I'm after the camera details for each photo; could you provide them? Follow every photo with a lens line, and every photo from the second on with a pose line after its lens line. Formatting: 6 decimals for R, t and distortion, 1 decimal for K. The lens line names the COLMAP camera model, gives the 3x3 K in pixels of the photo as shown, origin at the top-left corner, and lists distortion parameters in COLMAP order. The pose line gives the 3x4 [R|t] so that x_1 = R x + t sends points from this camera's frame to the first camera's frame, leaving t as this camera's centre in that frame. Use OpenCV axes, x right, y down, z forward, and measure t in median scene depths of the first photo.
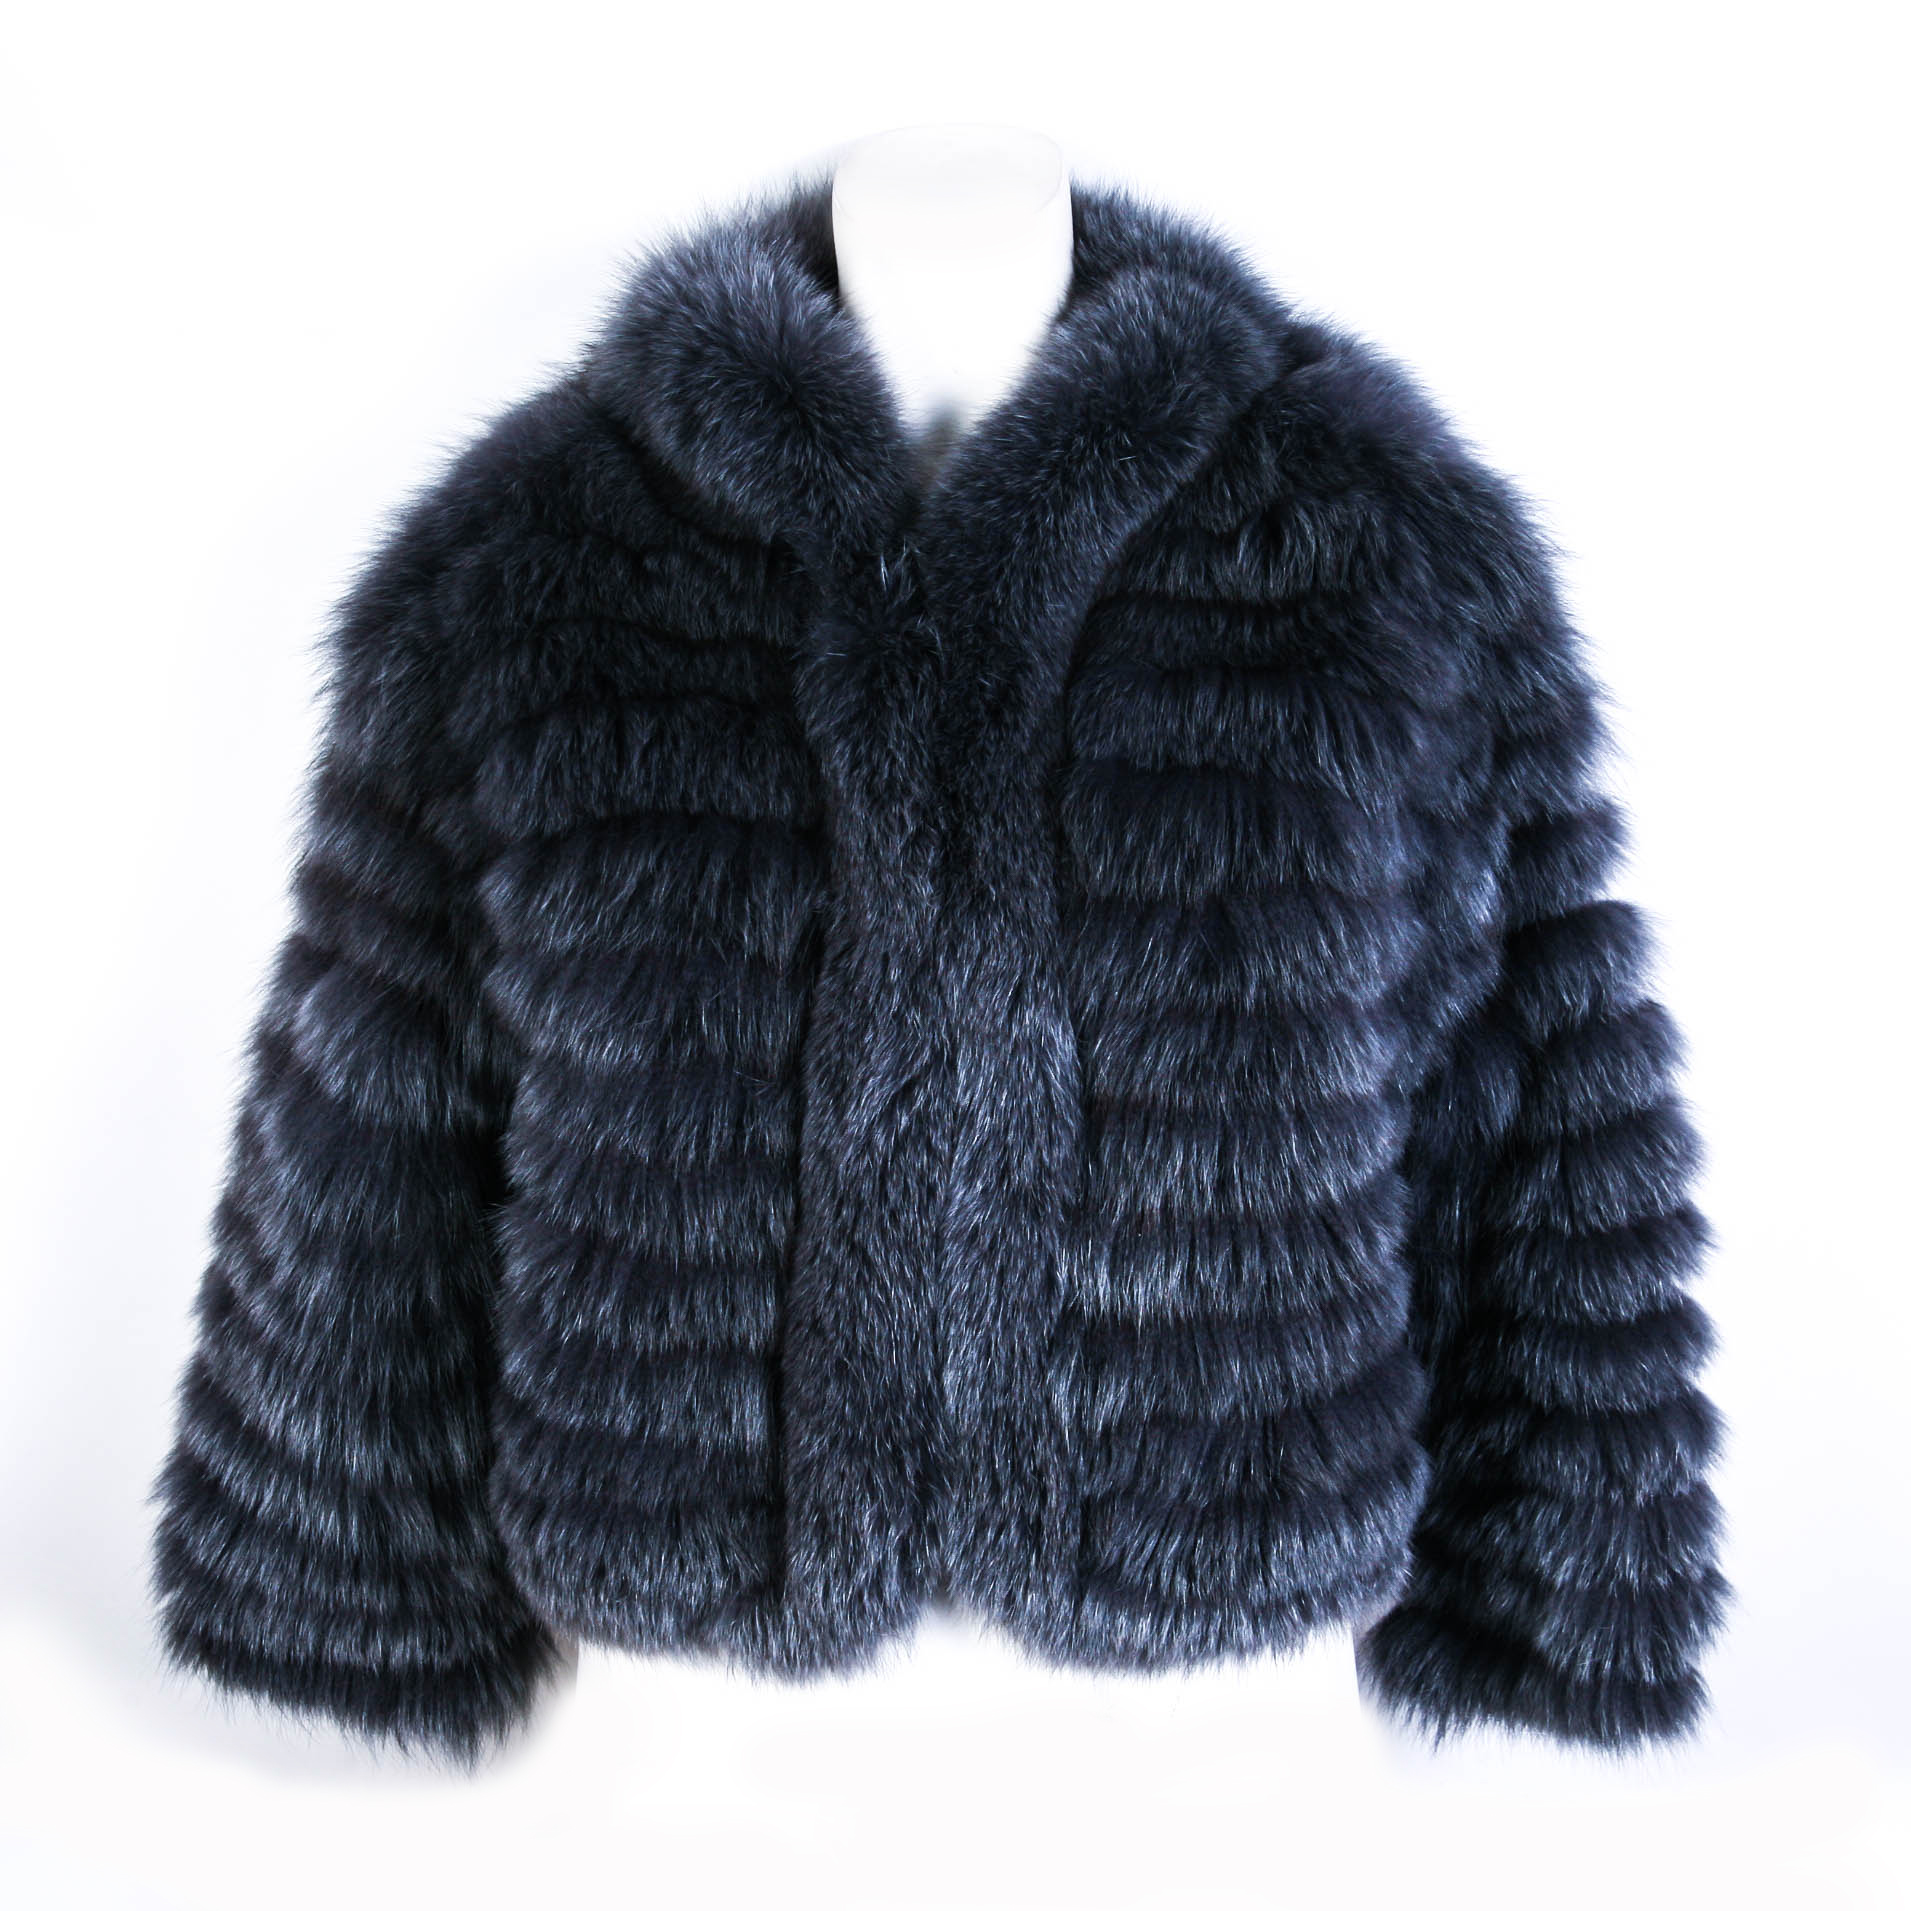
lens RADIAL K [[2656.8, 0, 955.5], [0, 2656.8, 955.5], [0, 0, 1]] dist [-0.024626, -0.031639]
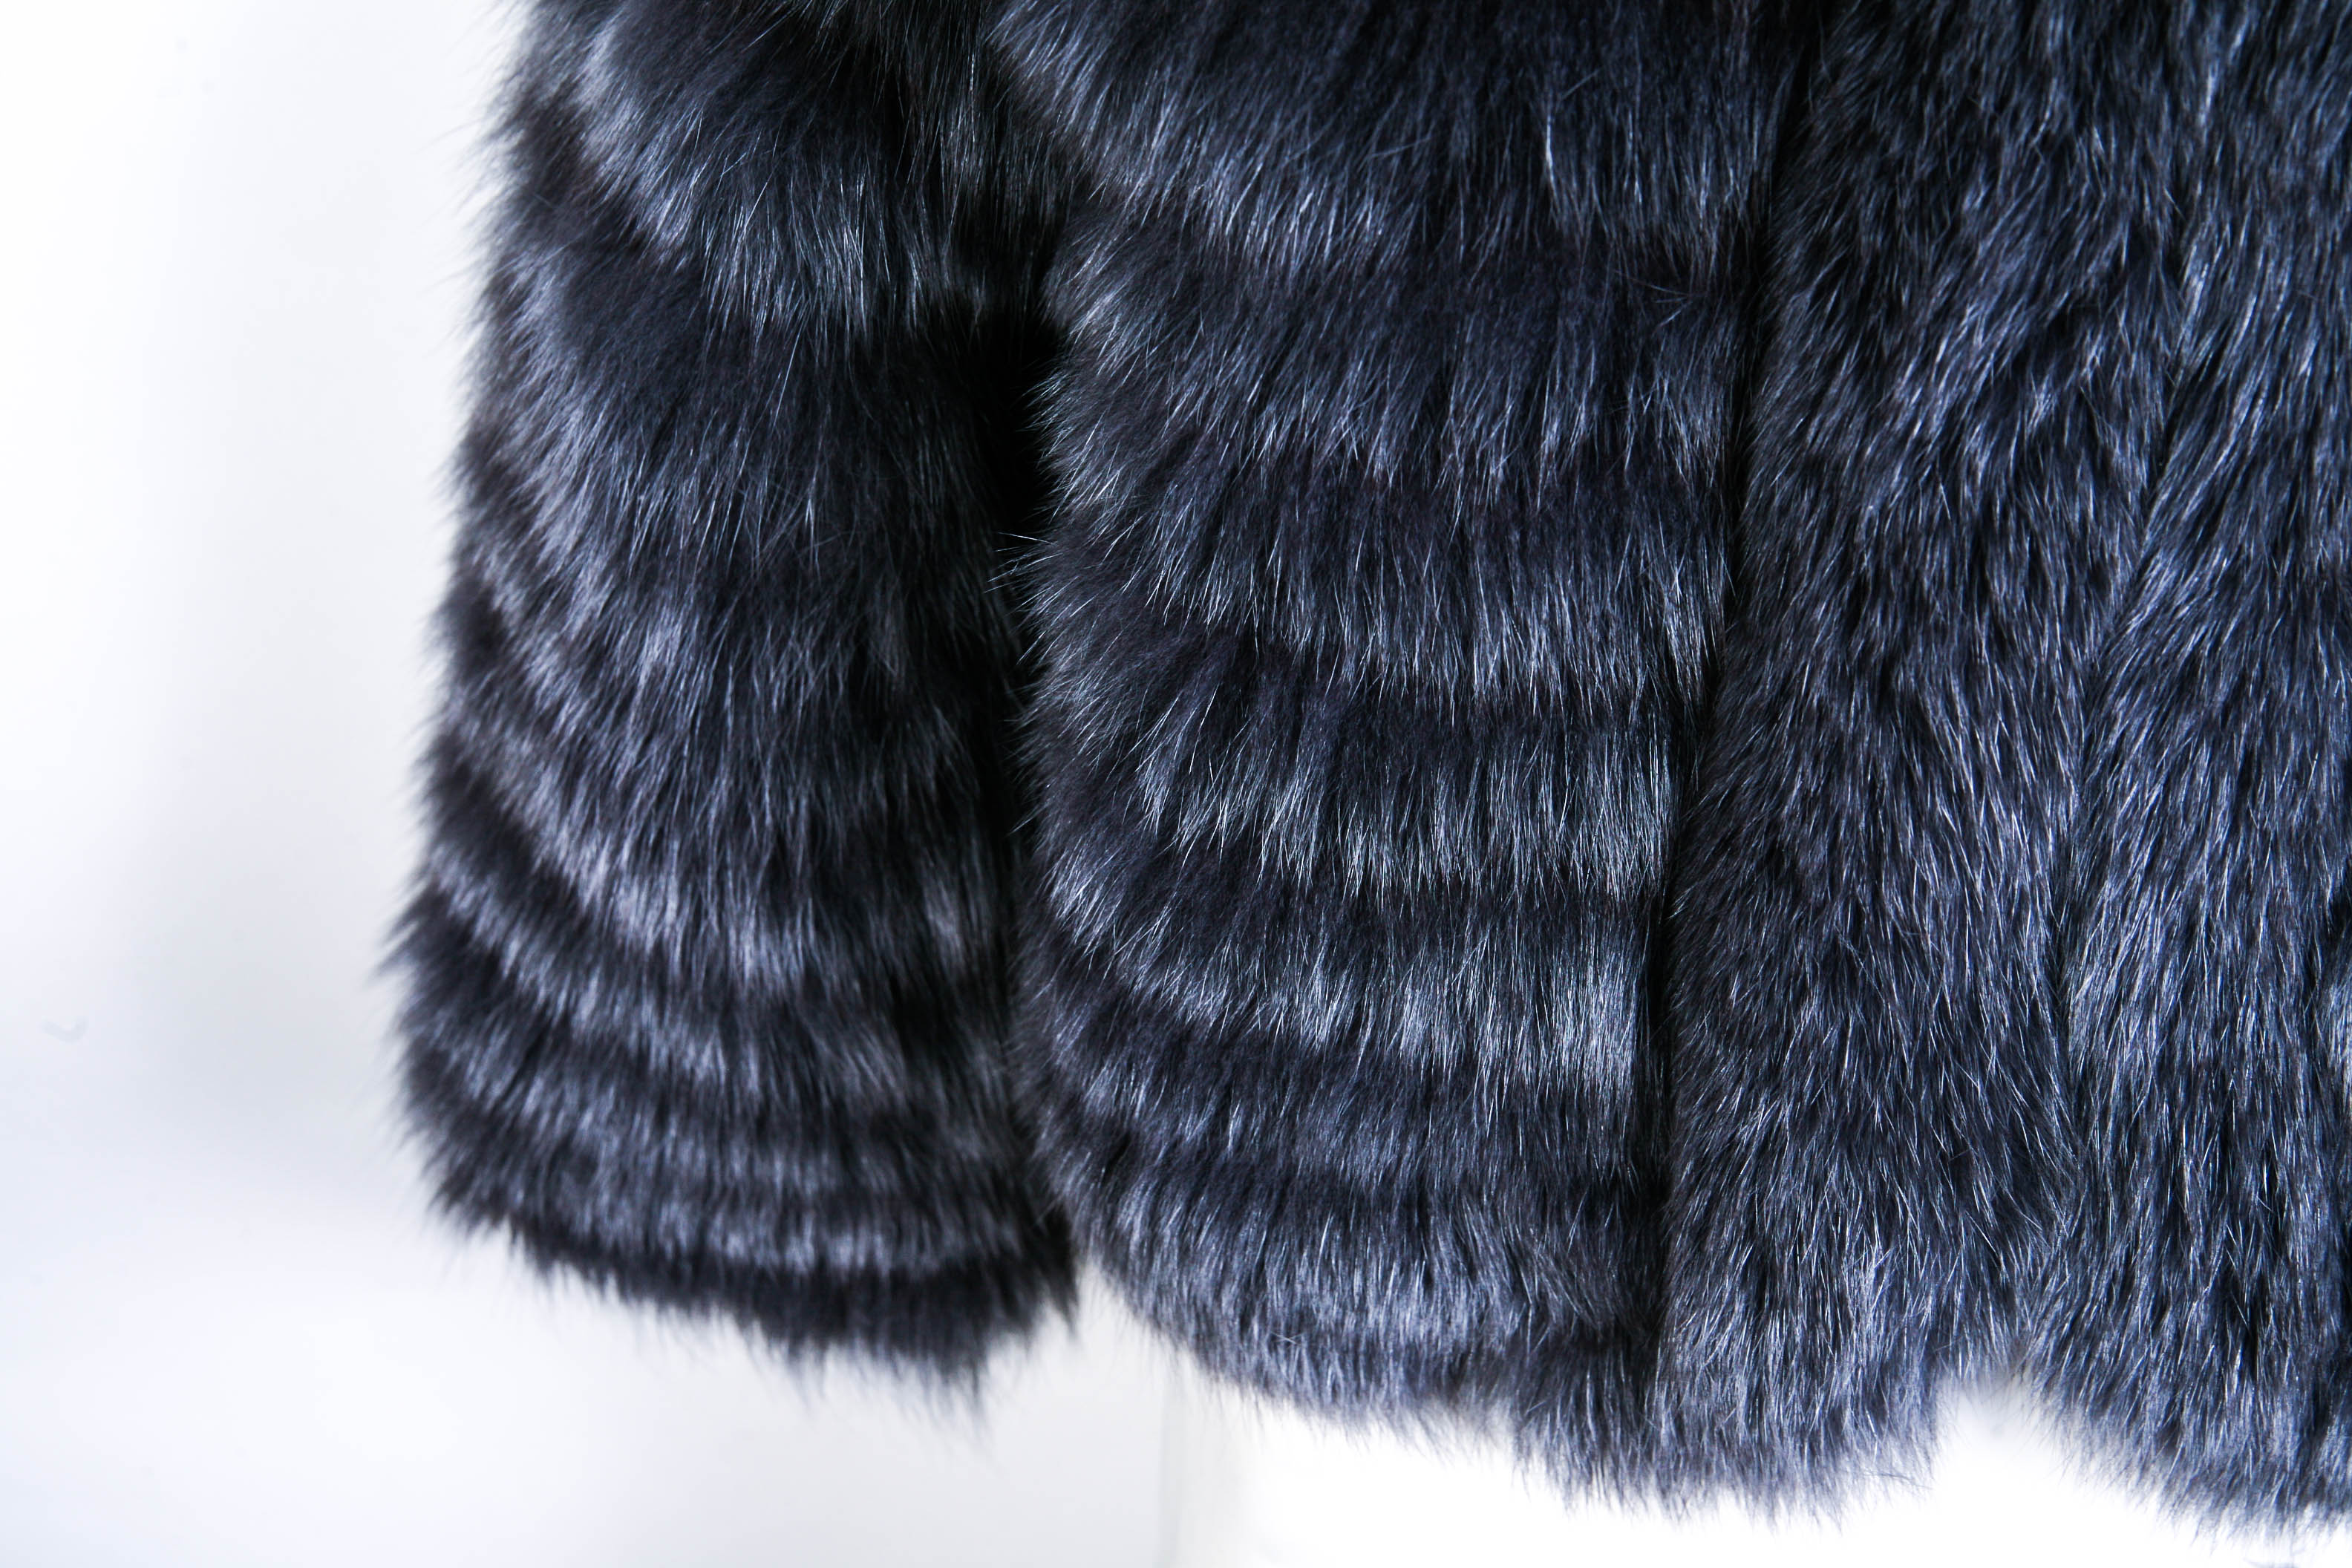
lens RADIAL K [[3209.9, 0, 1176.0], [0, 3209.9, 784.0], [0, 0, 1]] dist [0.012002, 0.036246]
pose [[0.994996, 0.025256, -0.096670, -0.095304], [0.003894, 0.956989, 0.290099, -0.023099], [0.099839, -0.289024, 0.952101, 0.477770]]
